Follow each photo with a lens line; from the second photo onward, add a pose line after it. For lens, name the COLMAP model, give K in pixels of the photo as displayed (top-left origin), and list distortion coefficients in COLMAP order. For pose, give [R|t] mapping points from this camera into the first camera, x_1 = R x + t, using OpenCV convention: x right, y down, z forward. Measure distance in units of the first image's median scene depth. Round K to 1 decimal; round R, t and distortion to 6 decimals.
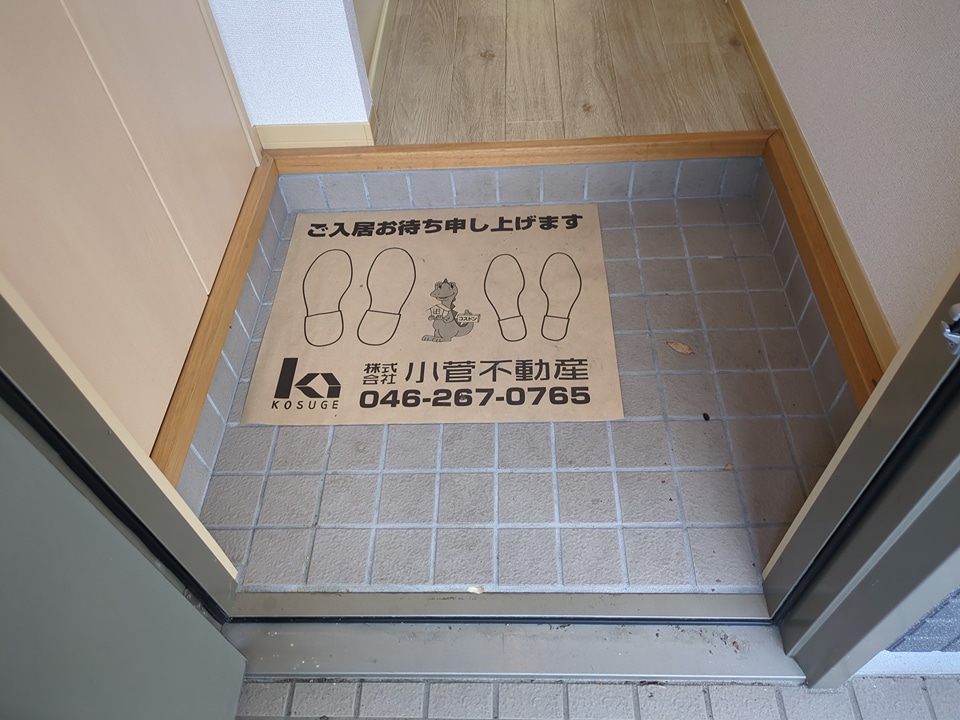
lens RADIAL K [[718.7, 0, 480.0], [0, 718.7, 360.0], [0, 0, 1]] dist [0.019349, -0.005502]
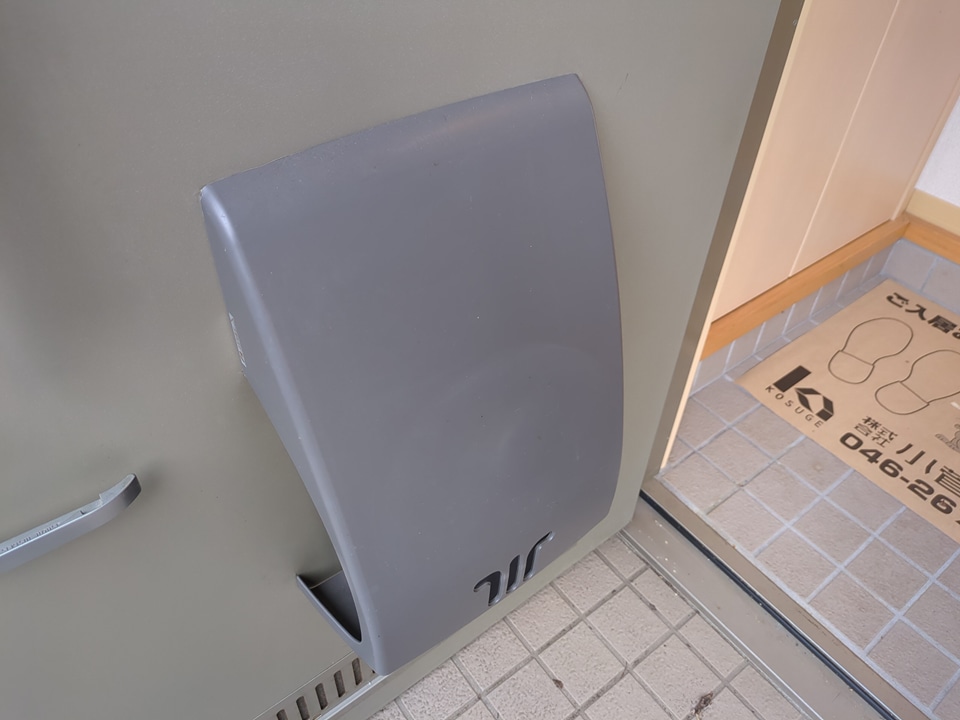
lens RADIAL K [[718.7, 0, 480.0], [0, 718.7, 360.0], [0, 0, 1]] dist [0.019349, -0.005502]
pose [[0.627428, 0.585022, -0.513891, -0.026970], [-0.643065, 0.761442, 0.081696, 0.221414], [0.439092, 0.279207, 0.853956, -0.128964]]
